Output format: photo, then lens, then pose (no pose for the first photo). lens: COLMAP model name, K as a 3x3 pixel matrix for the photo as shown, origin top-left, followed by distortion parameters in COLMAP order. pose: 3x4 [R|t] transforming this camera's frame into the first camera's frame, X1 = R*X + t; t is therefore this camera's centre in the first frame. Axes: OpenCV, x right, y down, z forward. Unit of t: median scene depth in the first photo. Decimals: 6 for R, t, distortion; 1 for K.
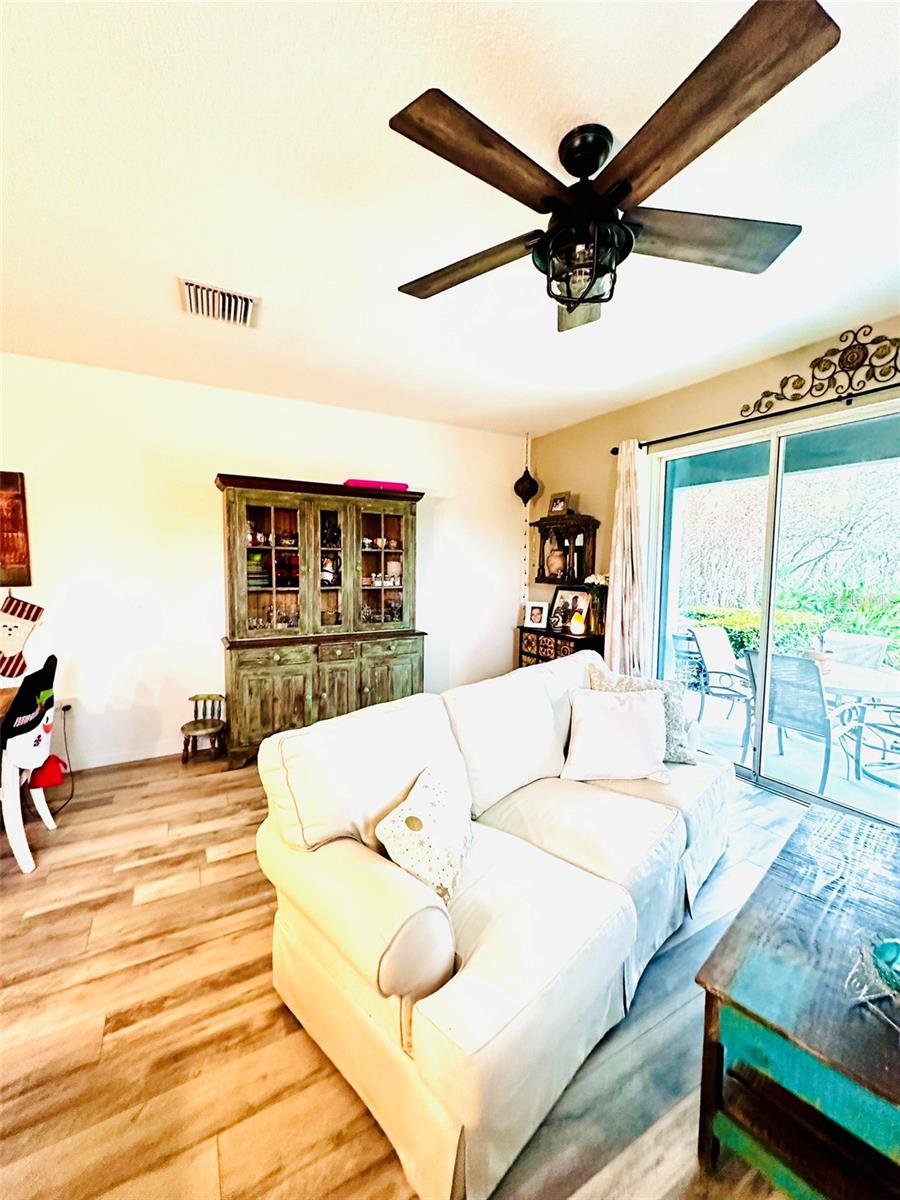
lens RADIAL K [[477.2, 0, 451.8], [0, 477.2, 600.1], [0, 0, 1]] dist [-0.004620, 0.000648]
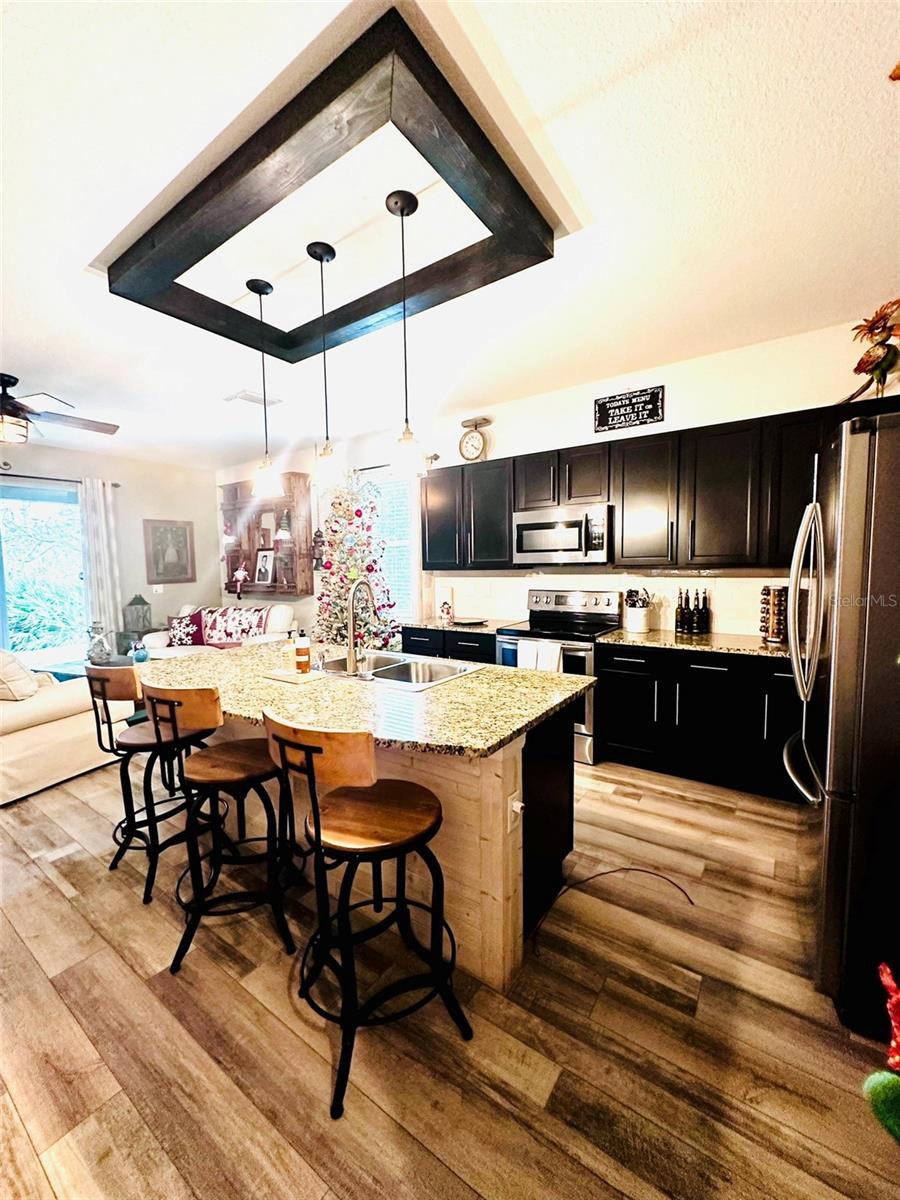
lens RADIAL K [[477.2, 0, 450.8], [0, 477.2, 600.0], [0, 0, 1]] dist [-0.004620, 0.000648]
pose [[-0.427773, -0.066793, 0.901415, -1.348223], [0.089406, 0.989249, 0.115730, 0.017715], [-0.899454, 0.130098, -0.417202, 0.076046]]
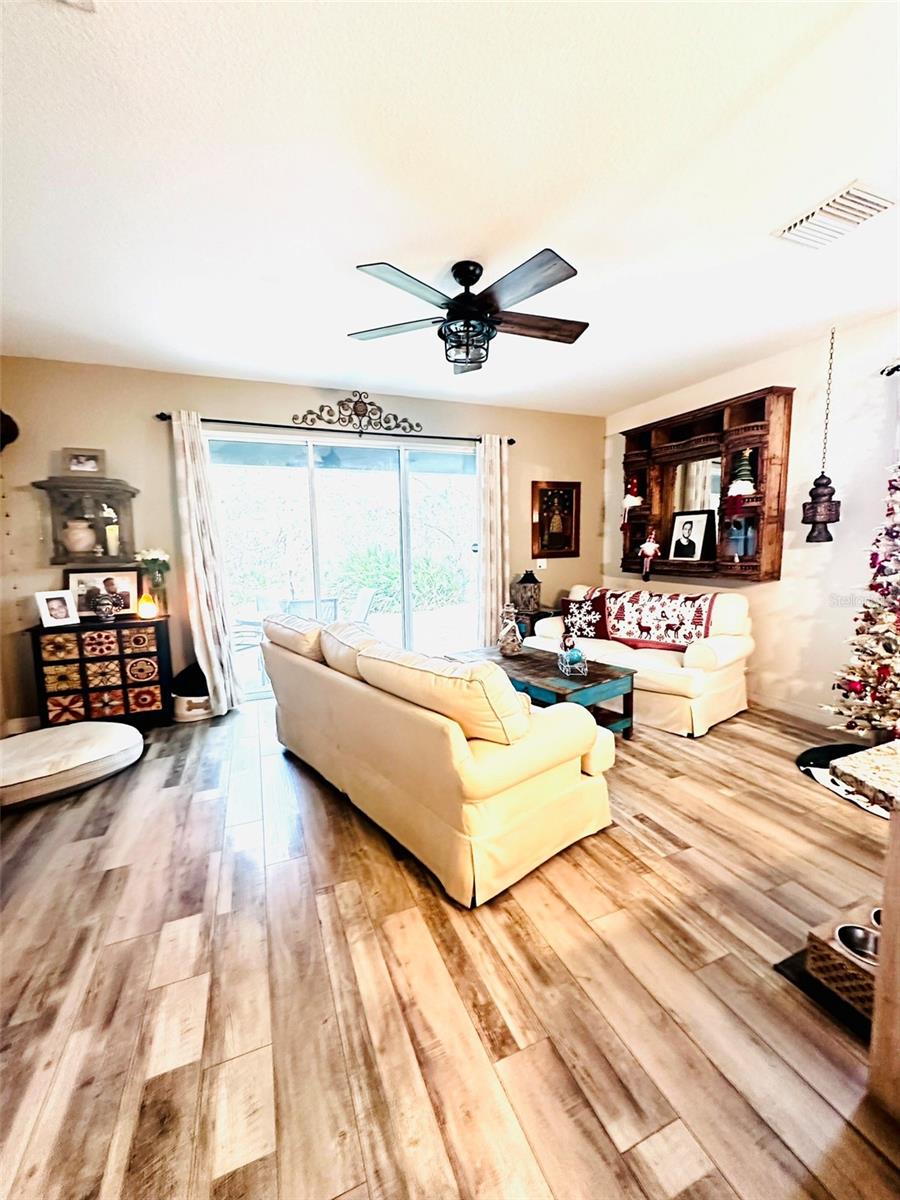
lens RADIAL K [[477.2, 0, 451.5], [0, 477.2, 598.7], [0, 0, 1]] dist [-0.004620, 0.000648]
pose [[0.122782, -0.123336, 0.984740, -0.727916], [0.100954, 0.988653, 0.111238, -0.006700], [-0.987286, 0.085756, 0.133840, 0.451643]]
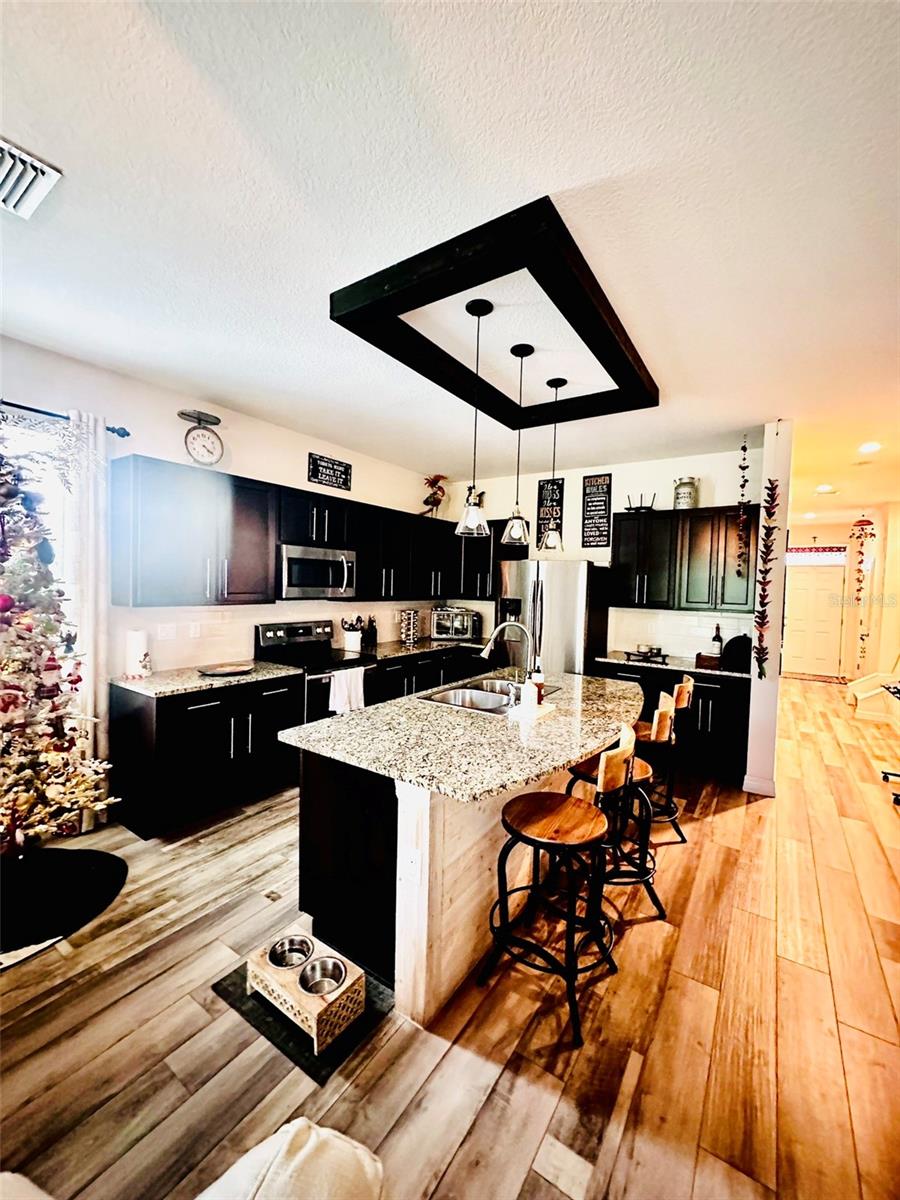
lens RADIAL K [[477.2, 0, 449.8], [0, 477.2, 600.1], [0, 0, 1]] dist [-0.004620, 0.000648]
pose [[-0.897411, -0.015203, -0.440933, -0.142372], [-0.070439, 0.991524, 0.109174, -0.069499], [0.435536, 0.129032, -0.890876, 0.629248]]
